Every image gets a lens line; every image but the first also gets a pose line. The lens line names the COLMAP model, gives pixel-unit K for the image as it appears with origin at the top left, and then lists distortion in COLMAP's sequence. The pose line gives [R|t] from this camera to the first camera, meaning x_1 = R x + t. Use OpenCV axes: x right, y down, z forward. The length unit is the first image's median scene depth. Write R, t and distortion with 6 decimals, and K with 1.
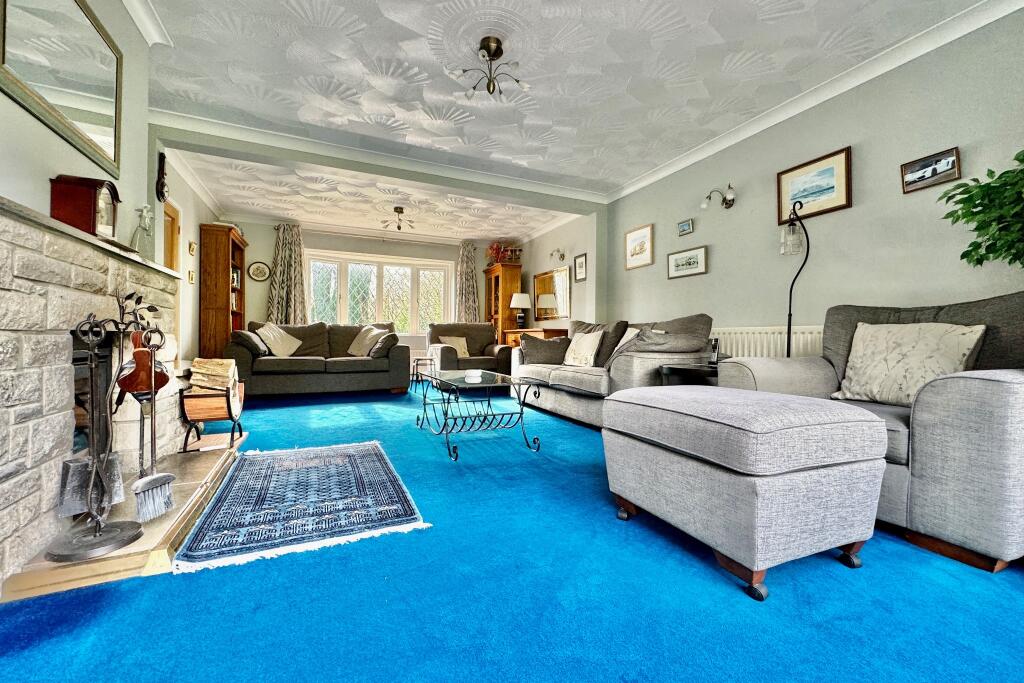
lens RADIAL K [[406.1, 0, 513.0], [0, 406.1, 338.7], [0, 0, 1]] dist [0.000360, 0.000243]
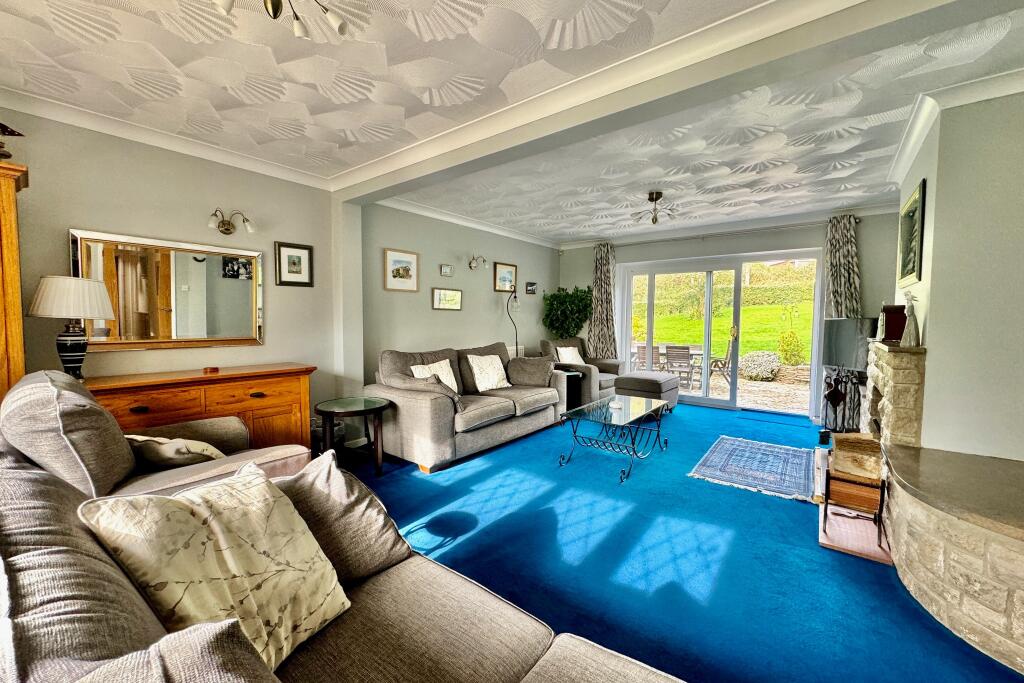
lens RADIAL K [[406.1, 0, 513.0], [0, 406.1, 338.7], [0, 0, 1]] dist [0.000360, 0.000243]
pose [[-0.457415, -0.051594, 0.887755, -0.913968], [-0.006428, 0.998481, 0.054717, -0.157894], [-0.889230, 0.019322, -0.457052, 1.633957]]
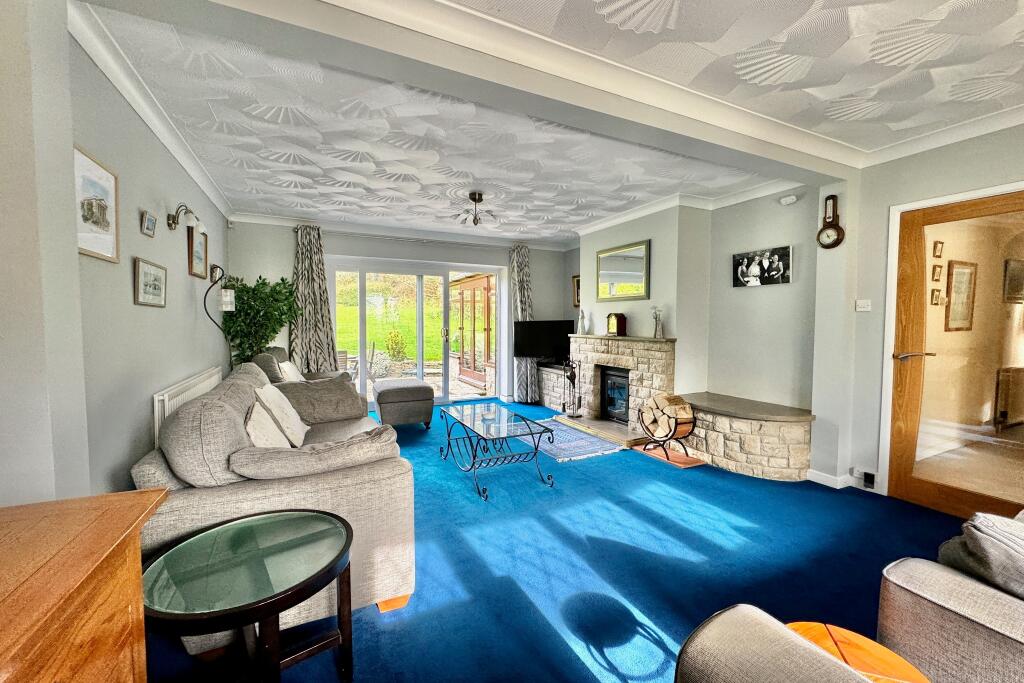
lens RADIAL K [[406.1, 0, 513.0], [0, 406.1, 338.7], [0, 0, 1]] dist [0.000360, 0.000243]
pose [[-0.999877, -0.004557, -0.015030, -0.119305], [-0.005209, 0.999035, 0.043609, -0.157058], [0.014817, 0.043682, -0.998936, 1.895124]]
